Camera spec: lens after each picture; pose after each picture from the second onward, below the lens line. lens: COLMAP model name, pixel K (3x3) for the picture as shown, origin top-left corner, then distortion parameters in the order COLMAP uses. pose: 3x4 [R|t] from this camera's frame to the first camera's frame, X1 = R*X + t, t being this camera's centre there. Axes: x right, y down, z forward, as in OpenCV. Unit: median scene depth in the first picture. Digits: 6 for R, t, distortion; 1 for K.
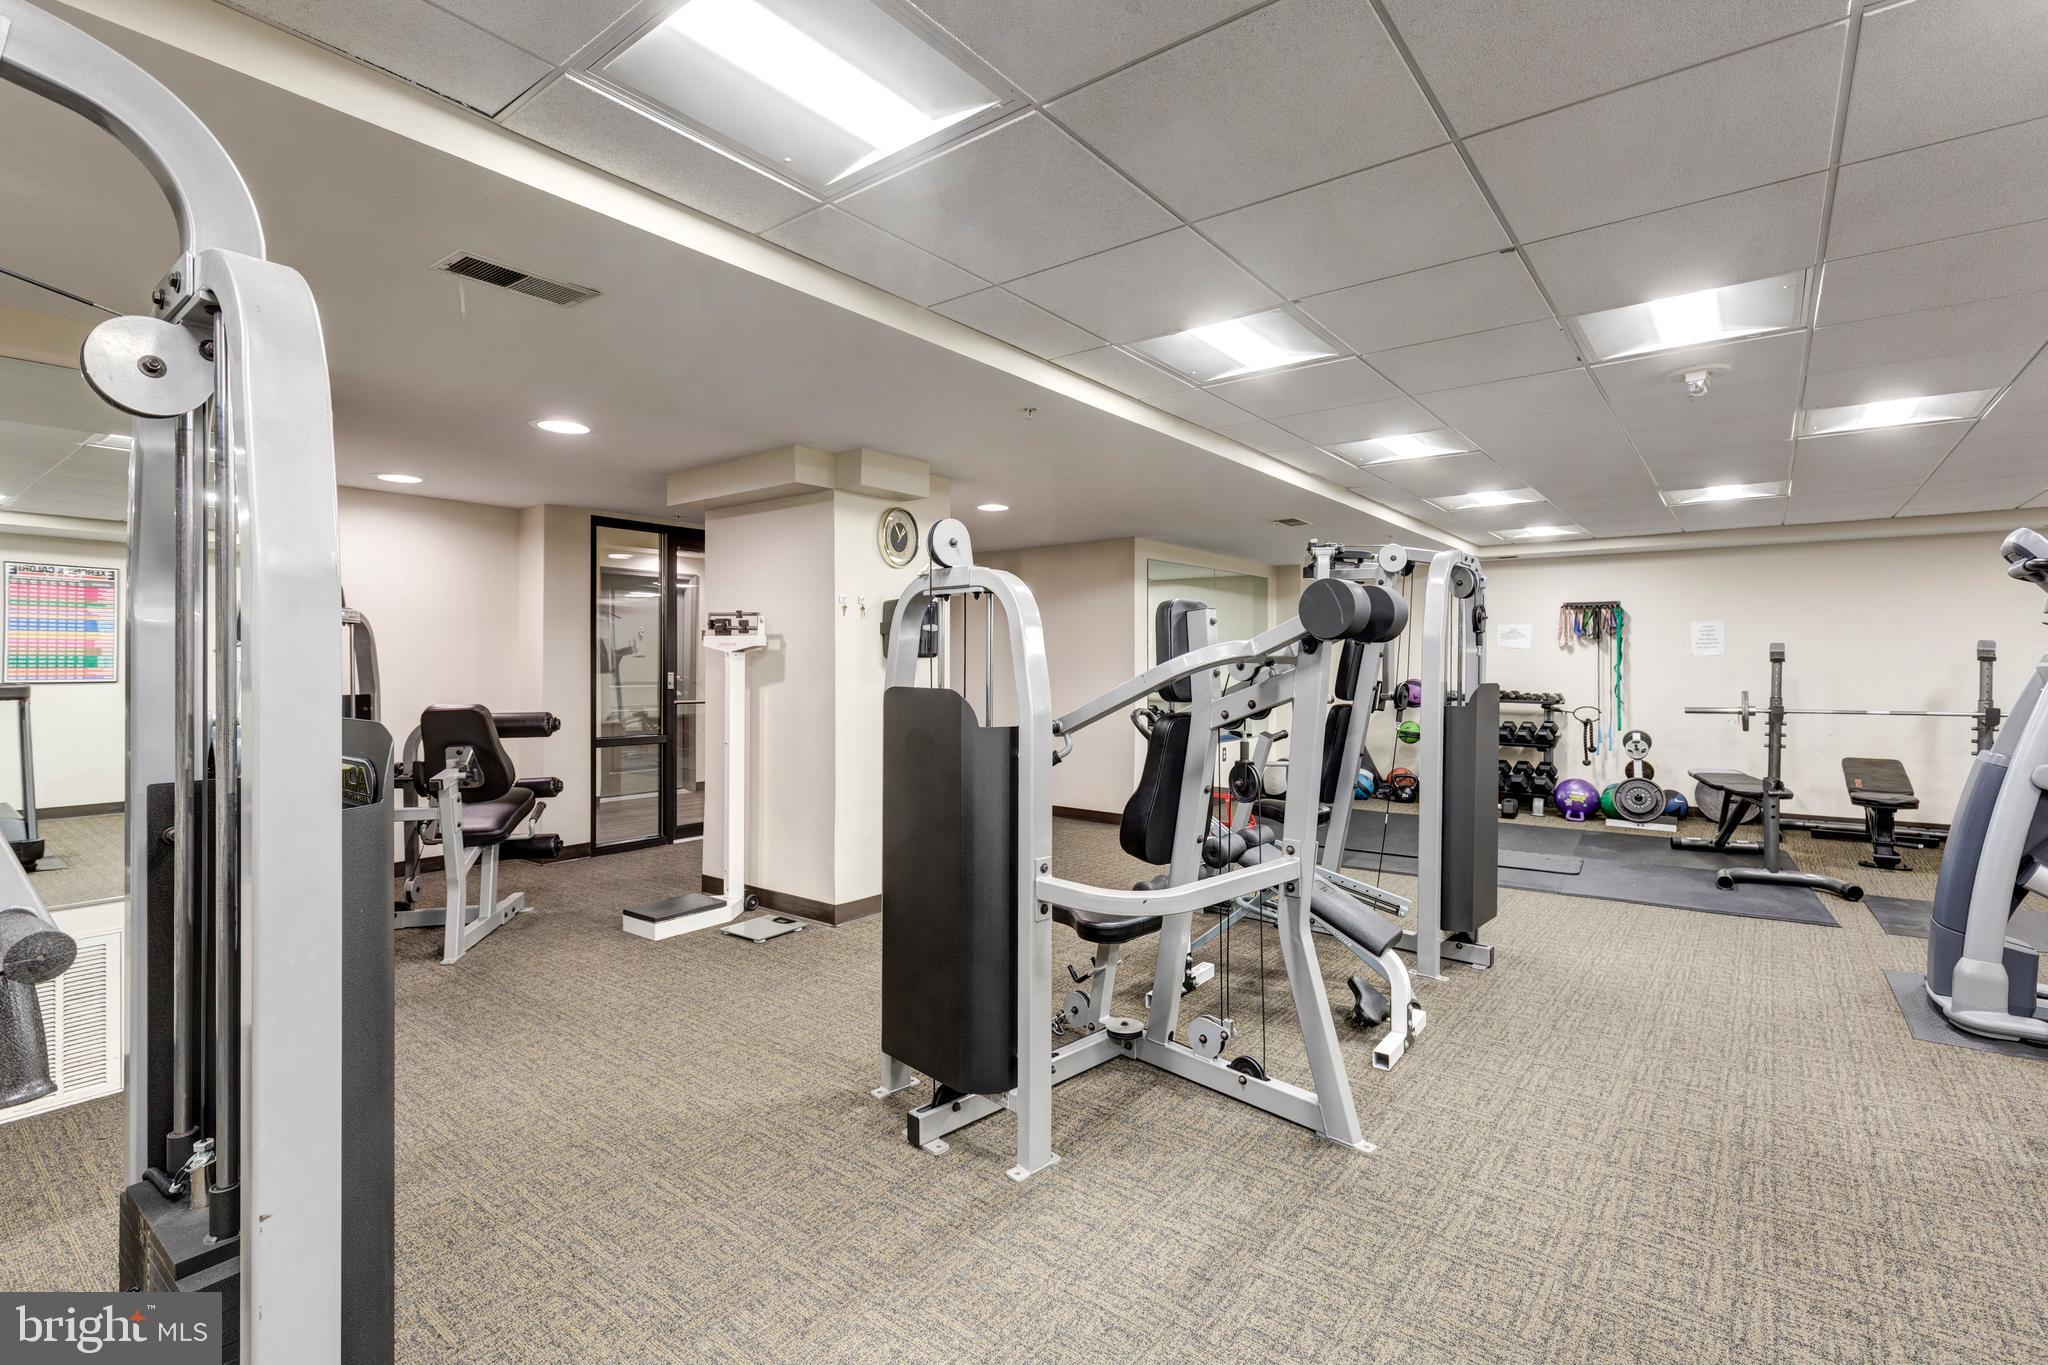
lens RADIAL K [[935.9, 0, 1024.0], [0, 935.9, 682.5], [0, 0, 1]] dist [-0.000181, -0.000049]
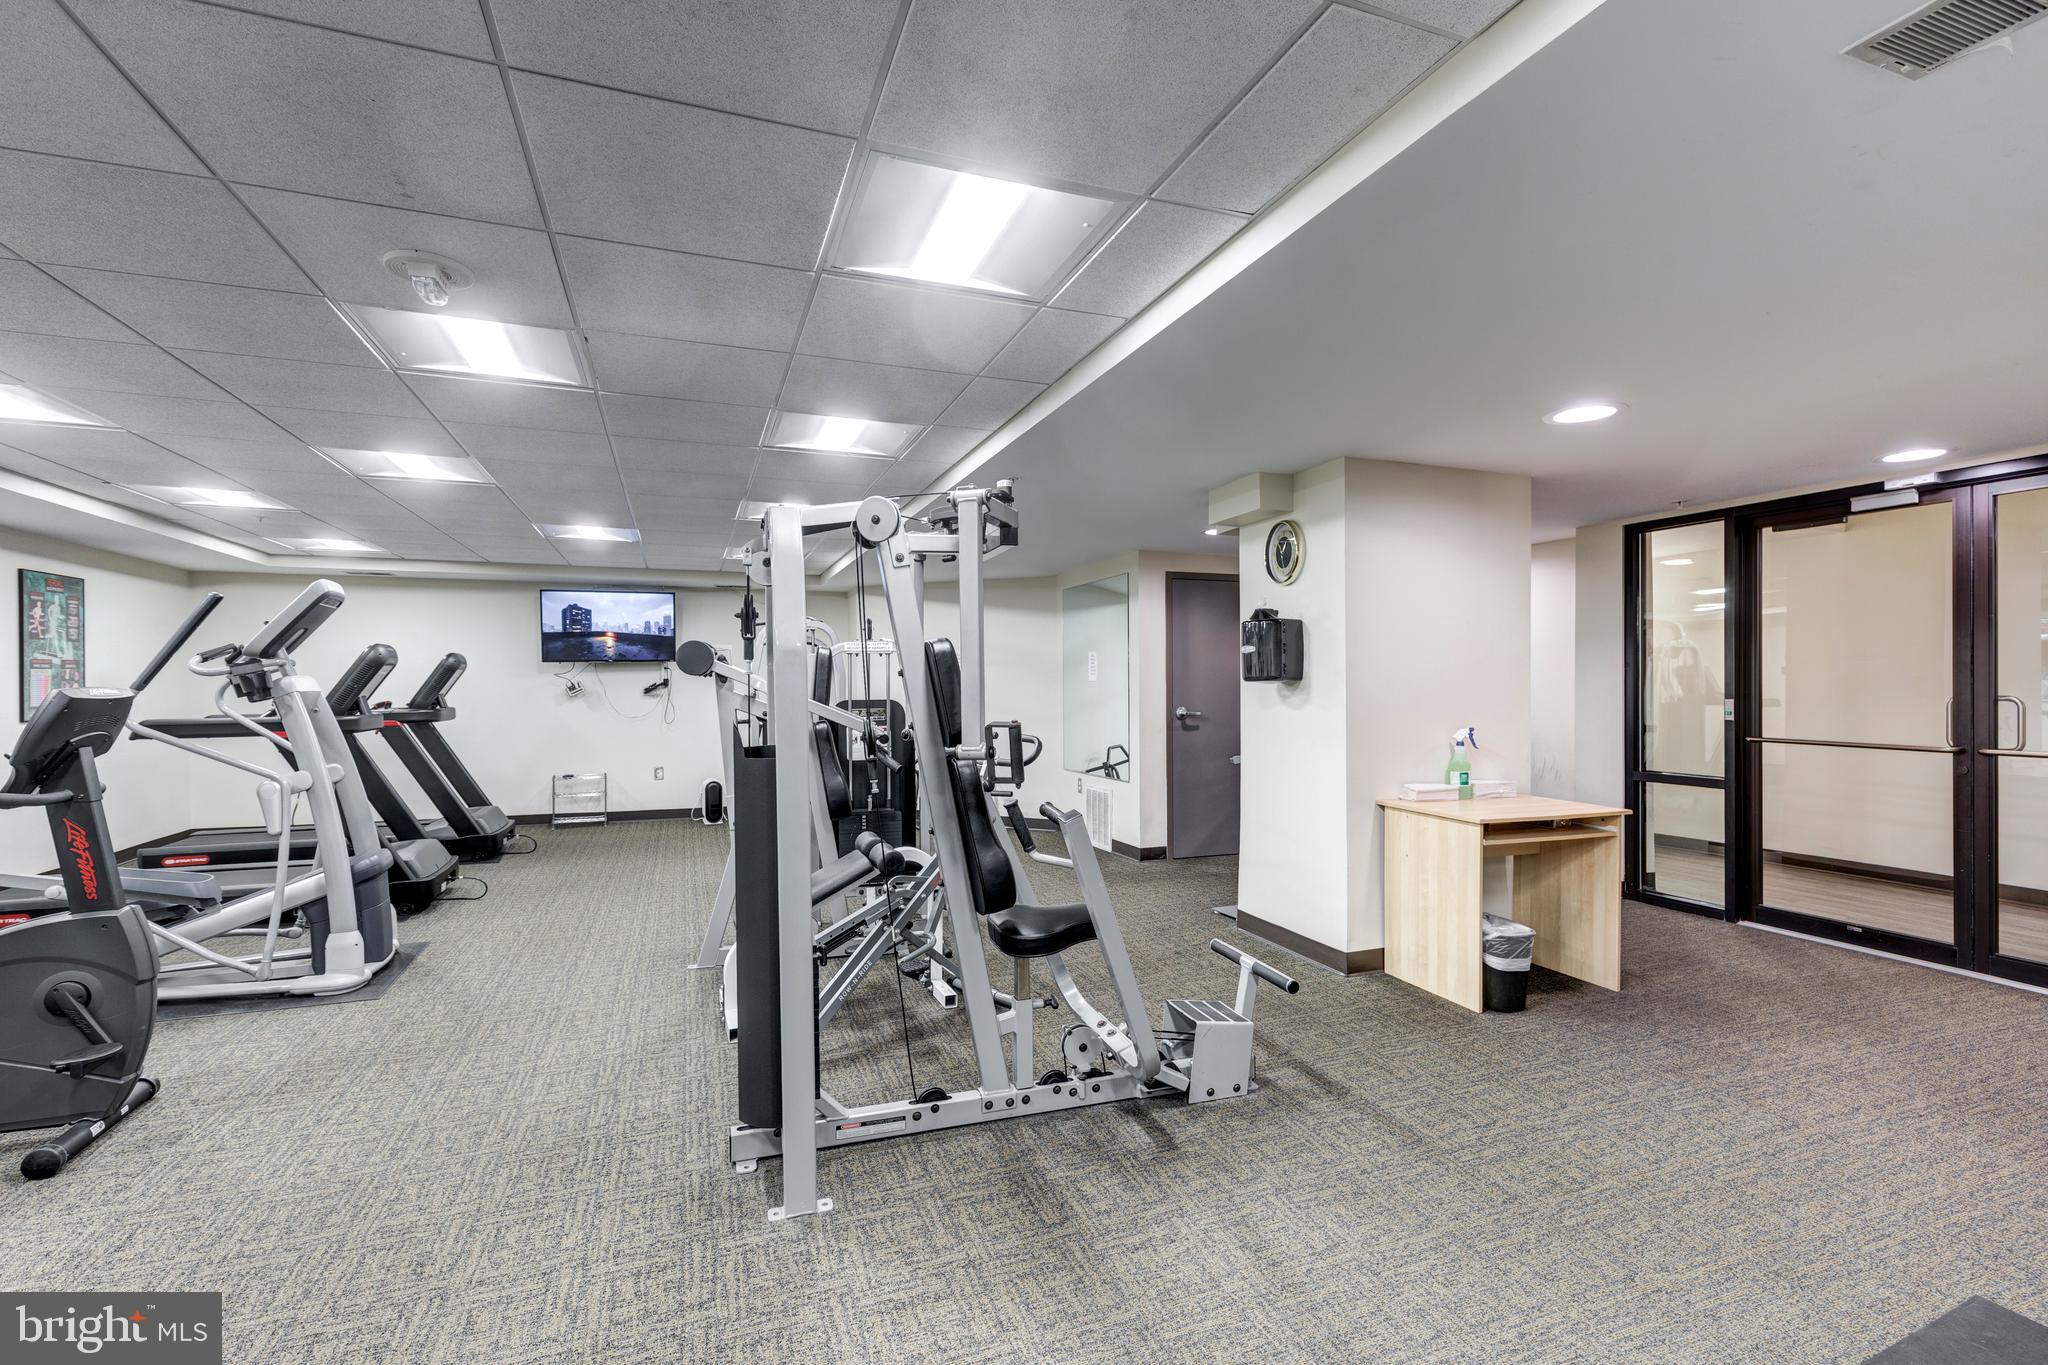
lens RADIAL K [[935.9, 0, 1024.0], [0, 935.9, 682.5], [0, 0, 1]] dist [-0.000181, -0.000049]
pose [[-0.525073, -0.008067, -0.851019, 1.191457], [-0.012969, 0.999915, -0.001477, -0.025950], [0.850958, 0.010261, -0.525133, 1.903425]]
